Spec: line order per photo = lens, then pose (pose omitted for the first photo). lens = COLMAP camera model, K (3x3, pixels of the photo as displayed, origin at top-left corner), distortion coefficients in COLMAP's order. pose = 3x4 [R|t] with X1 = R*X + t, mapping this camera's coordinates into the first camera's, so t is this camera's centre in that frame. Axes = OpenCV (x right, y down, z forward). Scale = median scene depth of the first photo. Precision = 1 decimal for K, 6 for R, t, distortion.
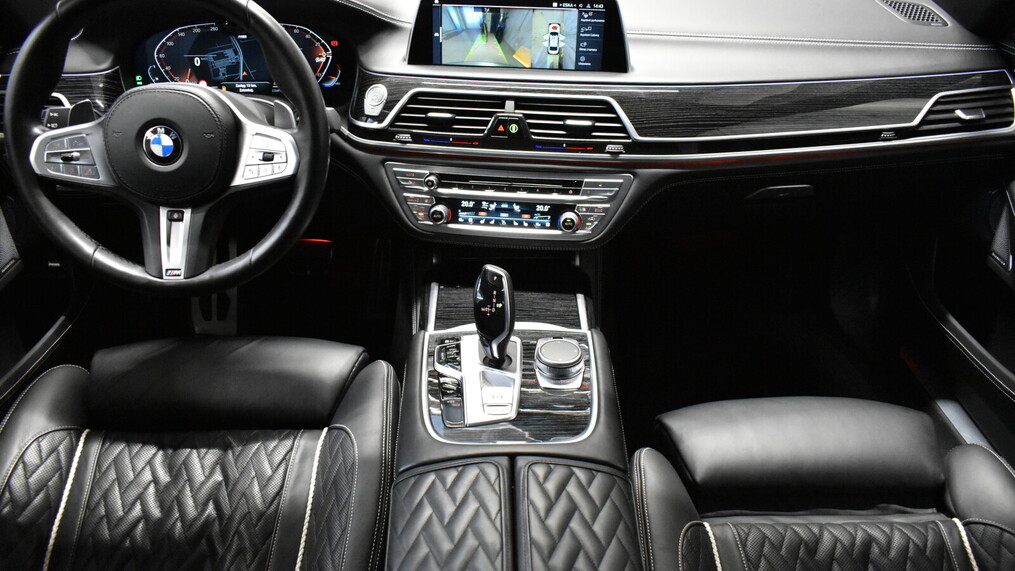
lens RADIAL K [[774.4, 0, 507.5], [0, 774.4, 285.5], [0, 0, 1]] dist [-0.015155, -0.000872]
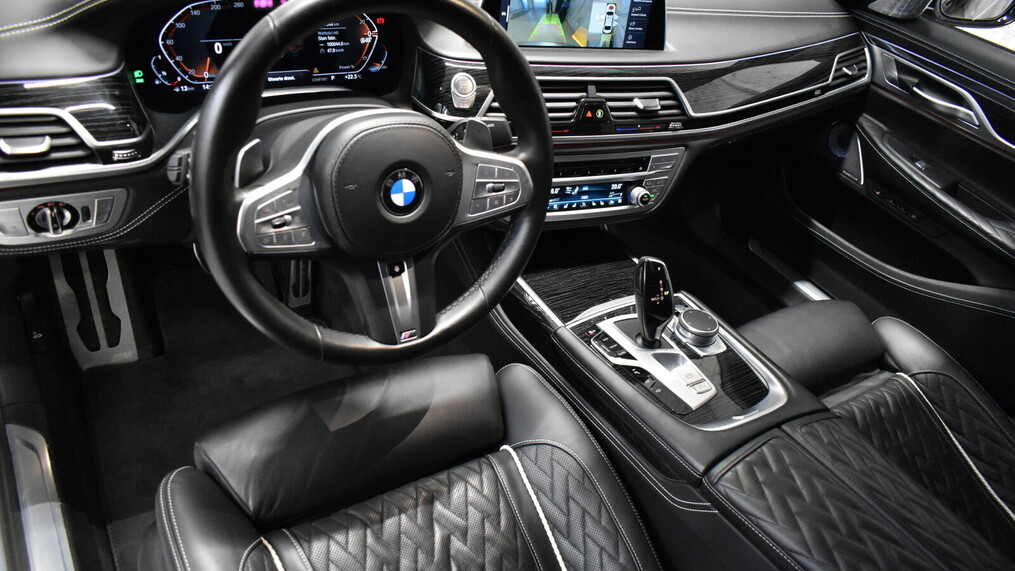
lens RADIAL K [[774.4, 0, 507.5], [0, 774.4, 285.5], [0, 0, 1]] dist [-0.015155, -0.000872]
pose [[0.833950, -0.196298, 0.515746, -0.645717], [0.111521, 0.975260, 0.190867, -0.185443], [-0.540453, -0.101657, 0.835210, 0.187412]]
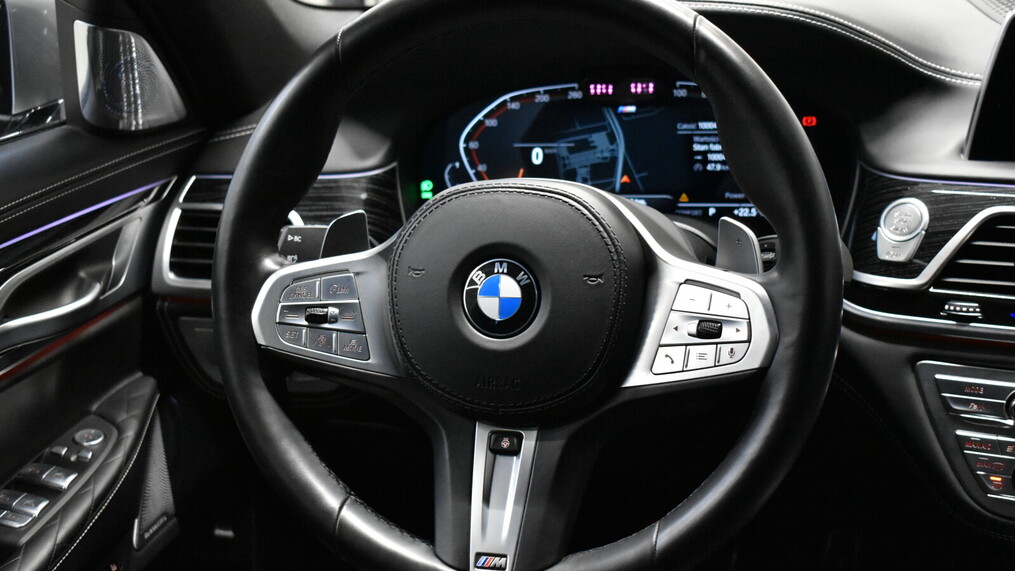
lens RADIAL K [[1497.9, 0, 507.5], [0, 1497.9, 285.5], [0, 0, 1]] dist [-0.006206, 0.011839]
pose [[0.953123, 0.024908, -0.301556, -0.124519], [-0.094266, 0.971452, -0.217704, 0.014905], [0.287525, 0.235925, 0.928261, 0.090171]]
